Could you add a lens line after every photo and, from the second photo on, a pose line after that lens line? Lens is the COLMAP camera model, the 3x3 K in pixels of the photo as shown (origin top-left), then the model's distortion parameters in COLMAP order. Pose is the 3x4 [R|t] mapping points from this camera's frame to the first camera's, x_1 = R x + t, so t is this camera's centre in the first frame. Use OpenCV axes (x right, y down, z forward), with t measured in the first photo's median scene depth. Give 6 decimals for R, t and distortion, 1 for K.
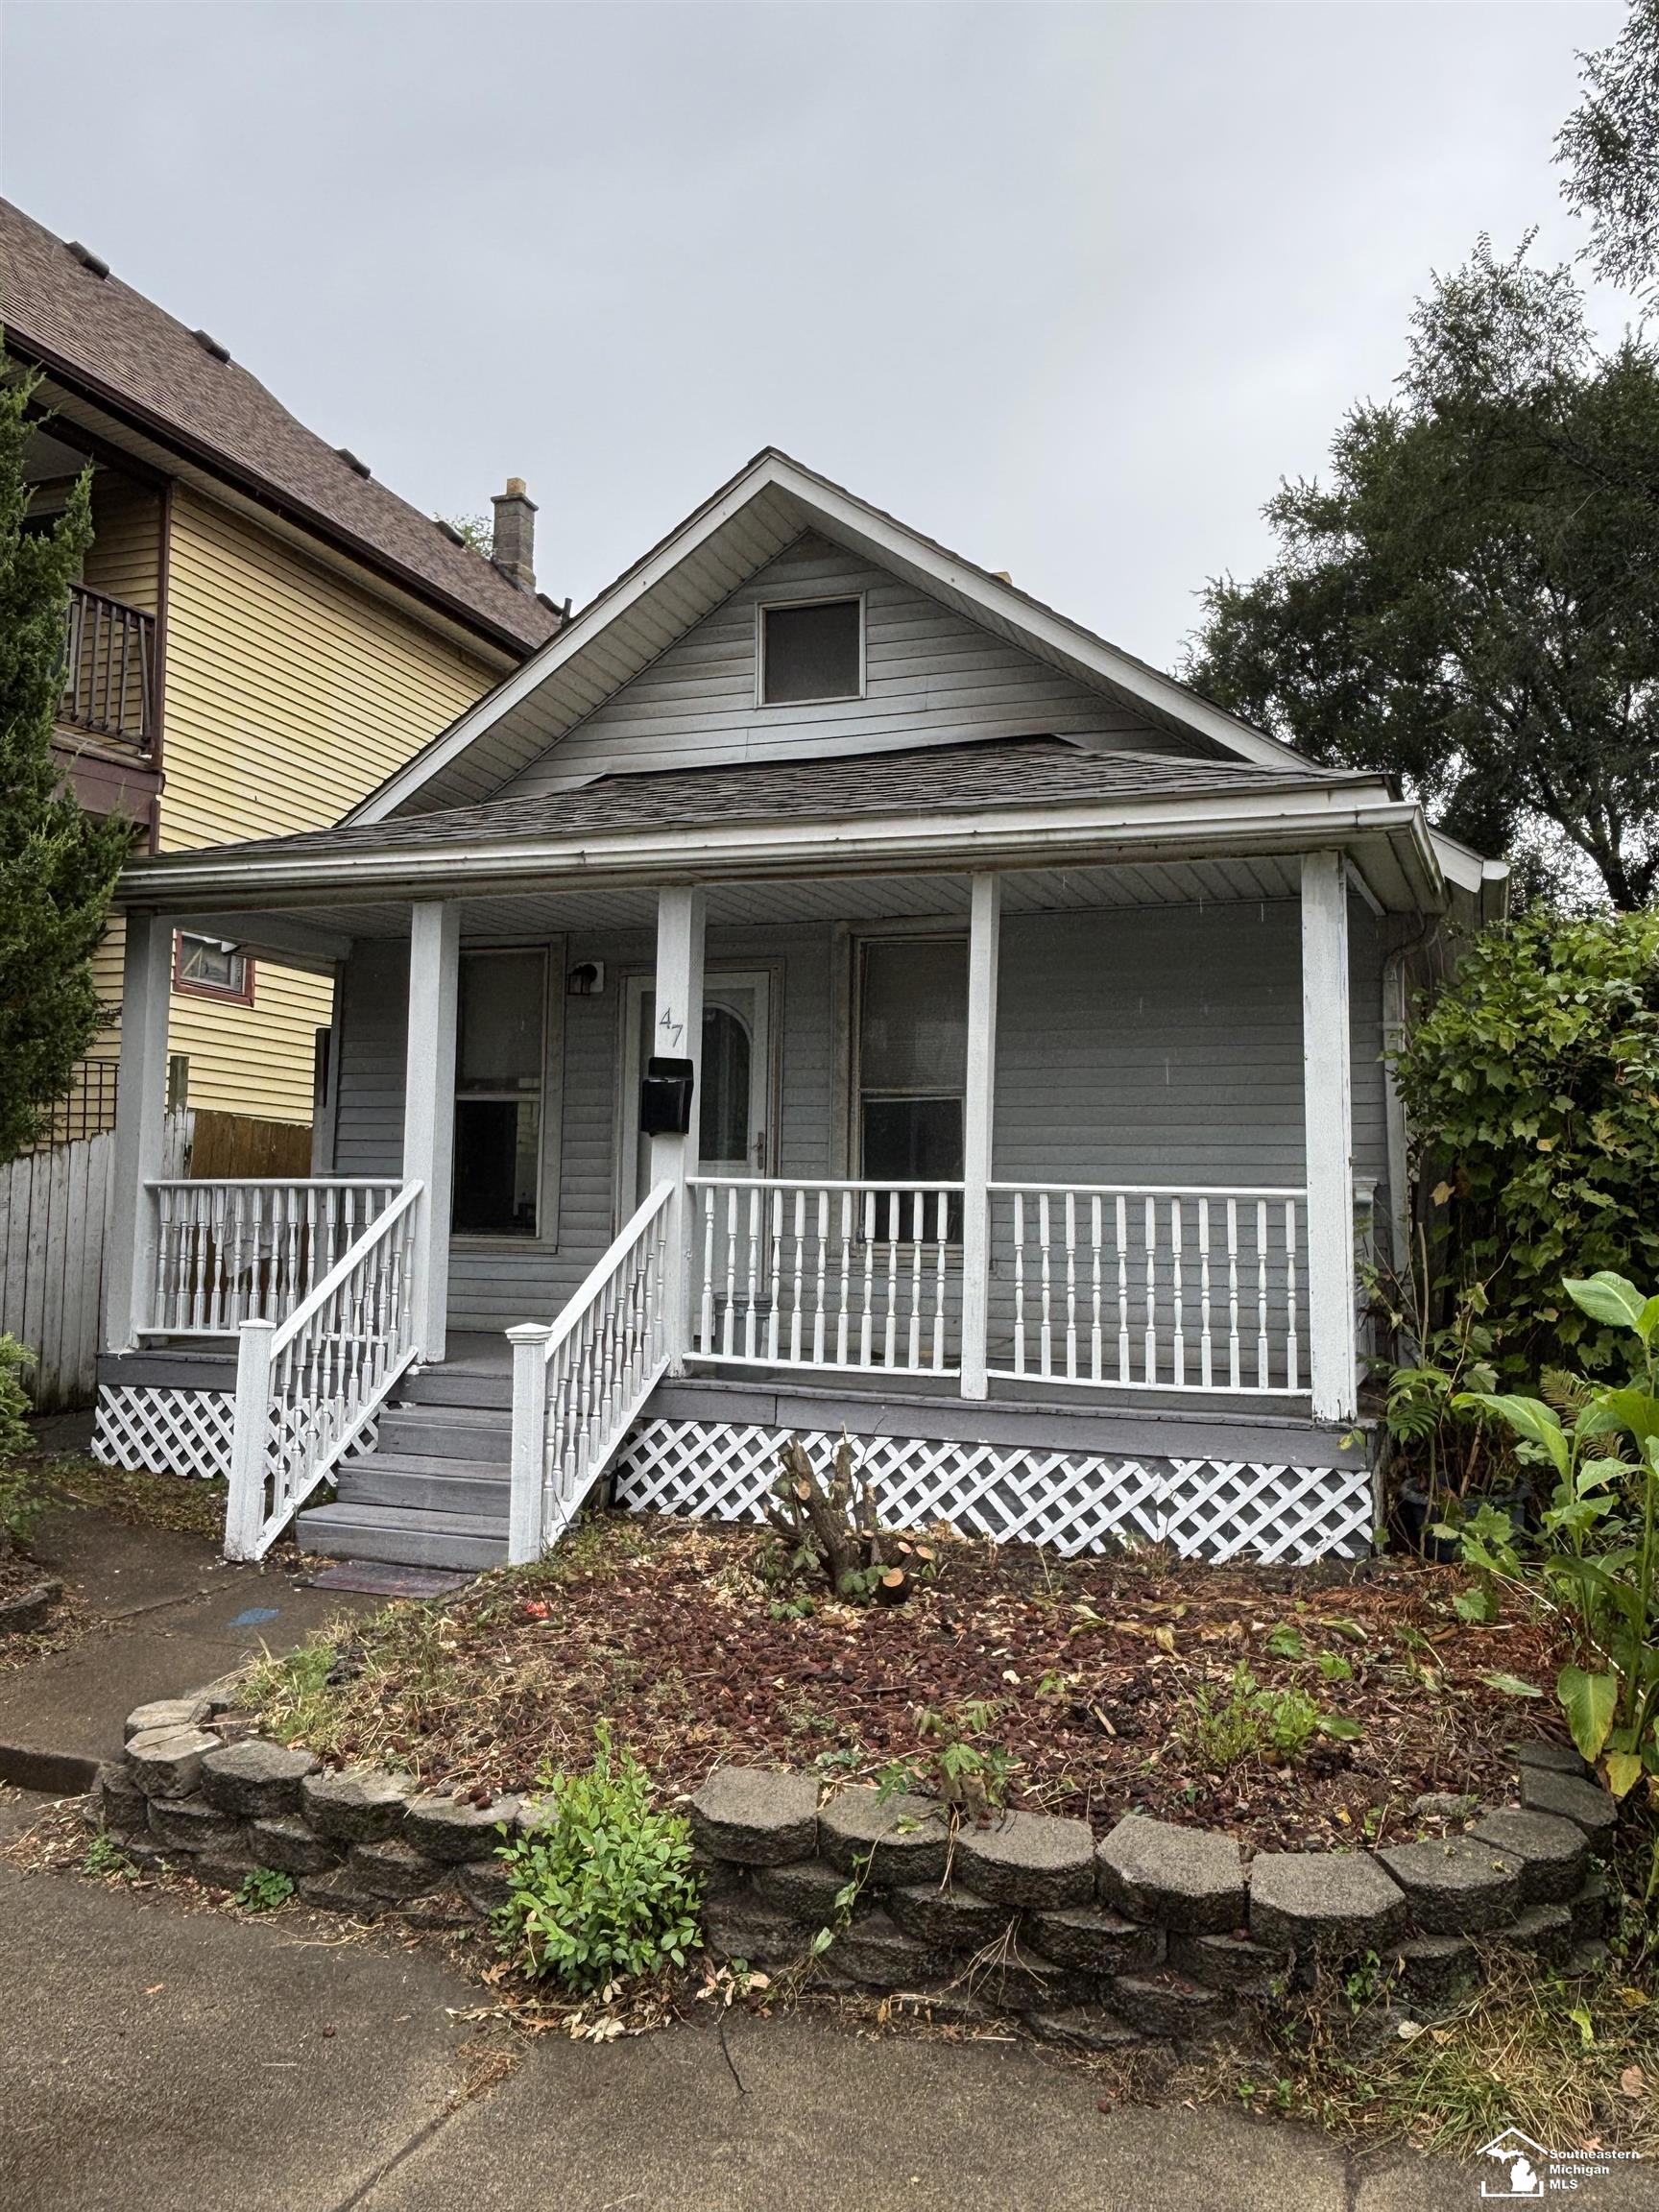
lens RADIAL K [[1658.7, 0, 848.0], [0, 1658.7, 1098.3], [0, 0, 1]] dist [0.024549, -0.041016]
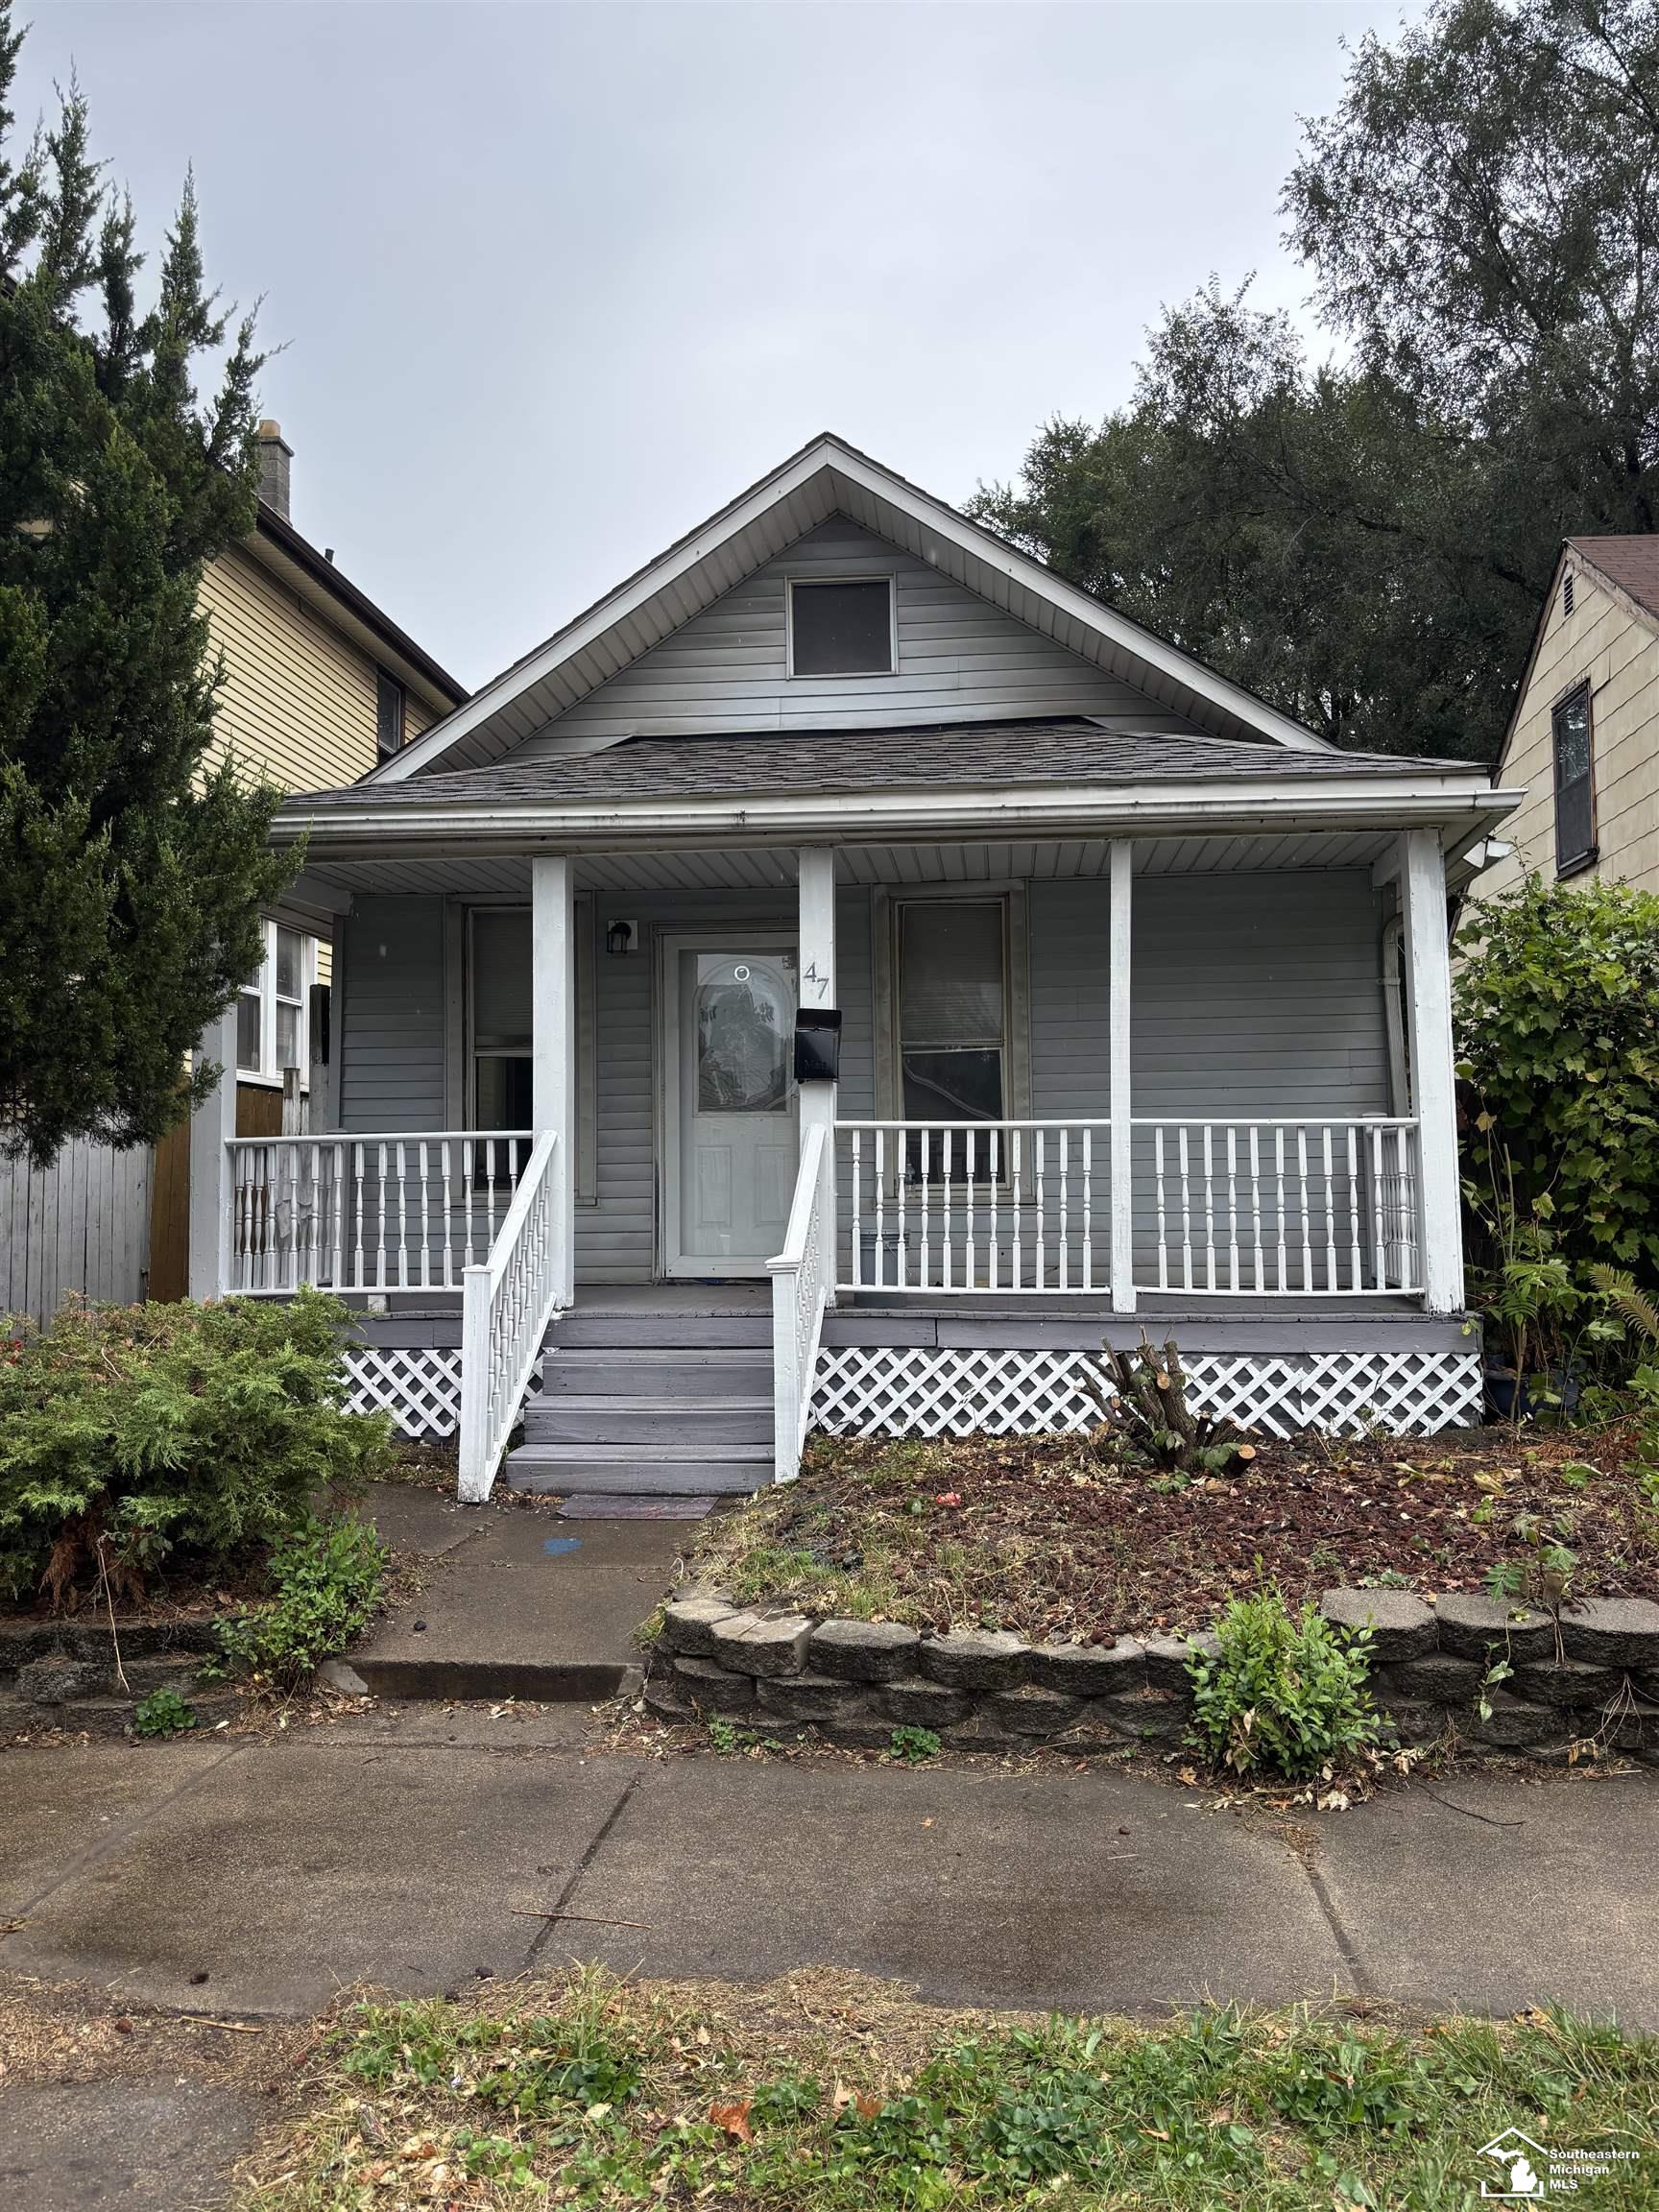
lens RADIAL K [[1651.2, 0, 828.0], [0, 1651.2, 1090.9], [0, 0, 1]] dist [0.013280, 0.002023]
pose [[0.970513, -0.012369, 0.240733, -0.380923], [0.009804, 0.999882, 0.011849, 0.017020], [-0.240851, -0.009140, 0.970519, -0.027473]]
